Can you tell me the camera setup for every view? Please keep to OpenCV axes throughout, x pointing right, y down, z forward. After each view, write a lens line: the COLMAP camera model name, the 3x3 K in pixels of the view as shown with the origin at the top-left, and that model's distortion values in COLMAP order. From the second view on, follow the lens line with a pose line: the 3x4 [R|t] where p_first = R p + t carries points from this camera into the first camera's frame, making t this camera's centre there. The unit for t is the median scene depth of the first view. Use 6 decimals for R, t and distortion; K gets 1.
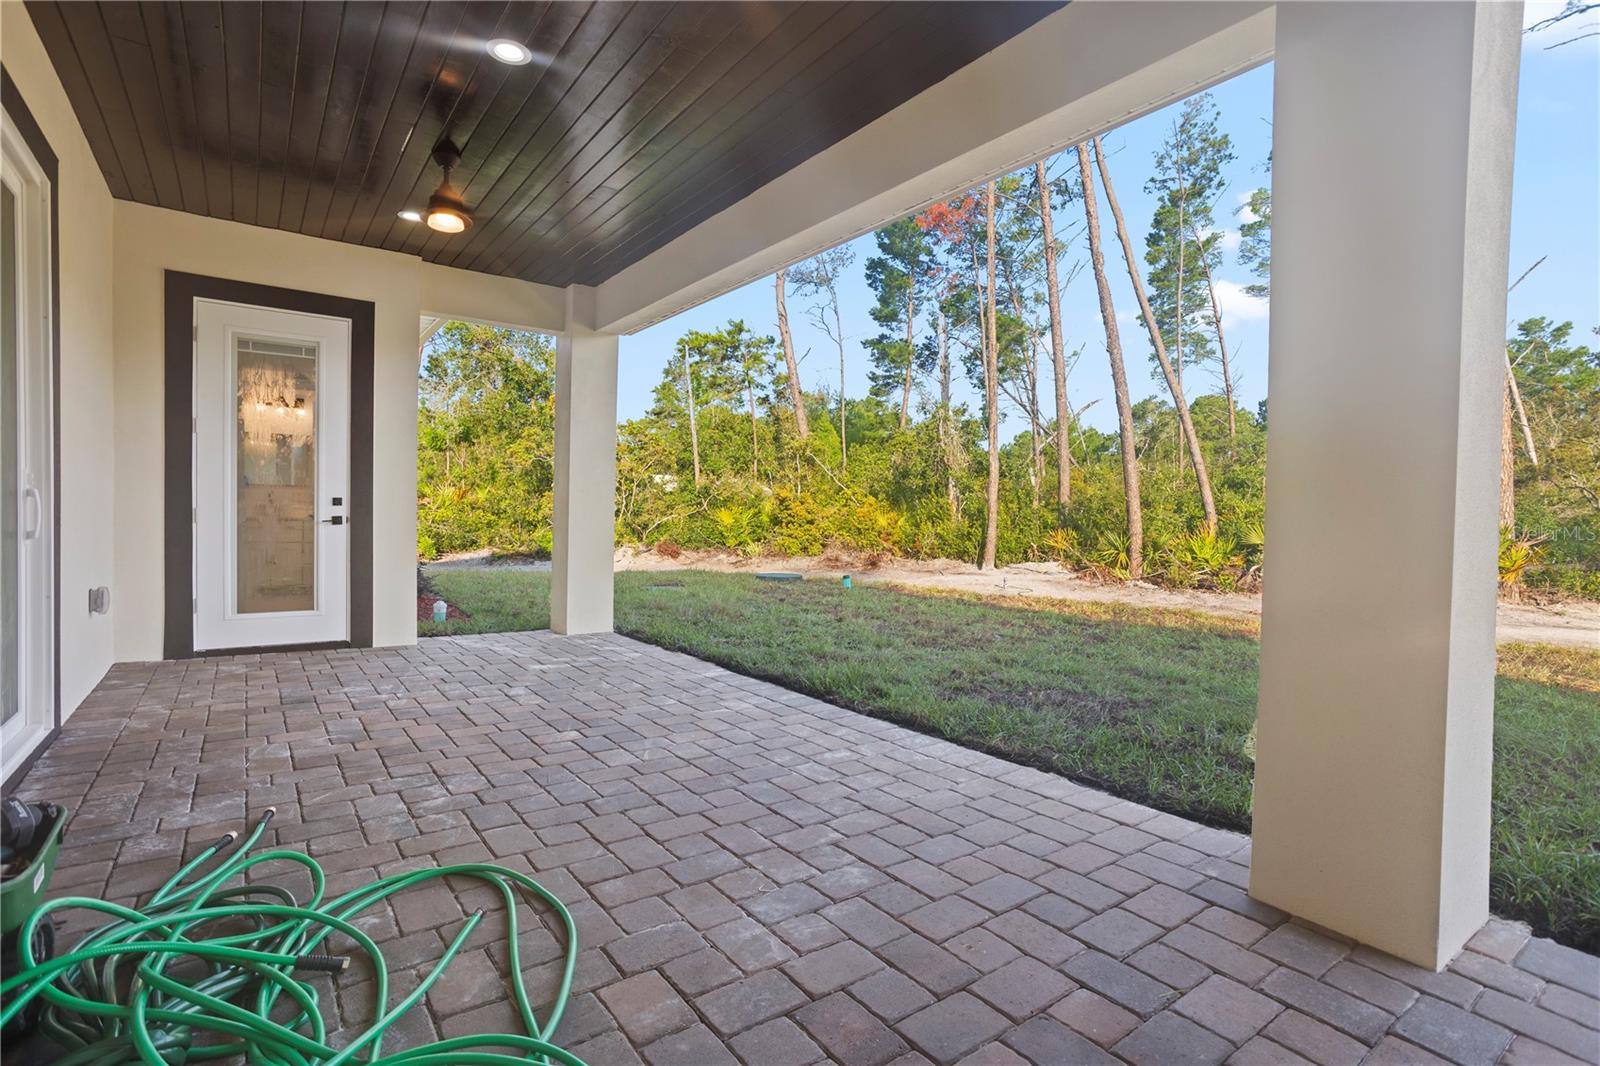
lens RADIAL K [[768.0, 0, 802.6], [0, 768.0, 535.3], [0, 0, 1]] dist [-0.027902, 0.000441]
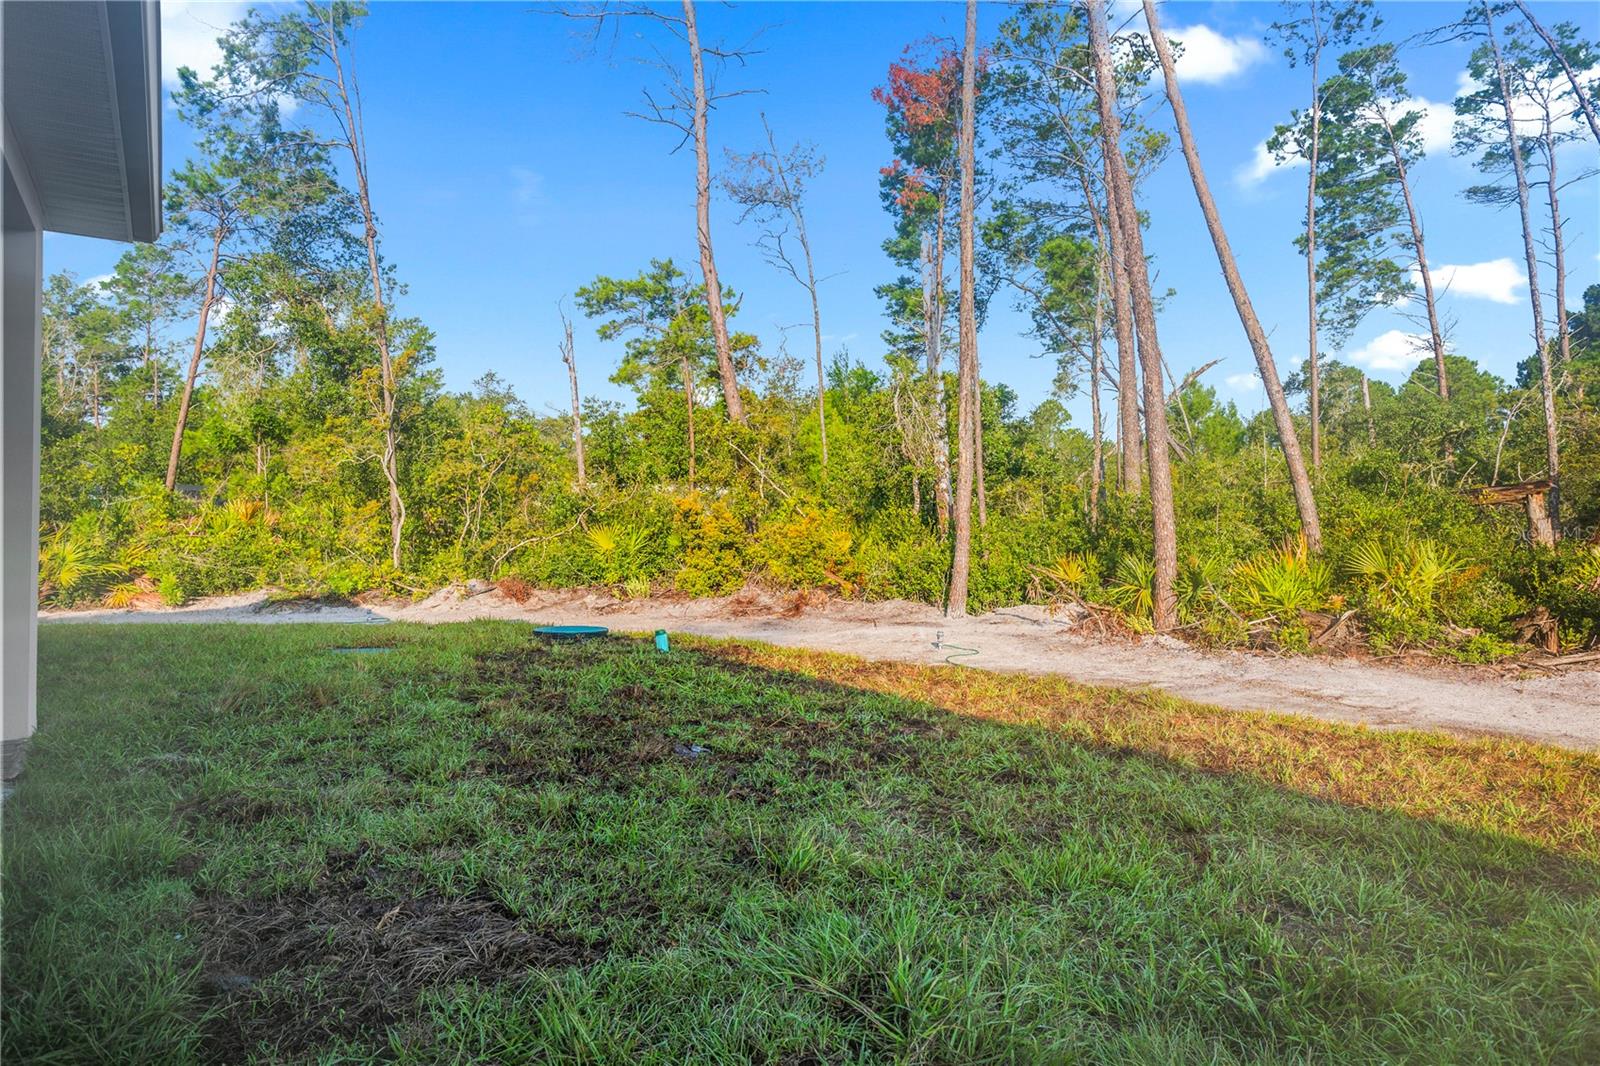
lens RADIAL K [[1034.9, 0, 798.0], [0, 1034.9, 536.0], [0, 0, 1]] dist [-0.001628, 0.003823]
pose [[0.996530, -0.012380, -0.082310, 0.086915], [0.010135, 0.999567, -0.027640, -0.000225], [0.082617, 0.026710, 0.996223, 0.056274]]
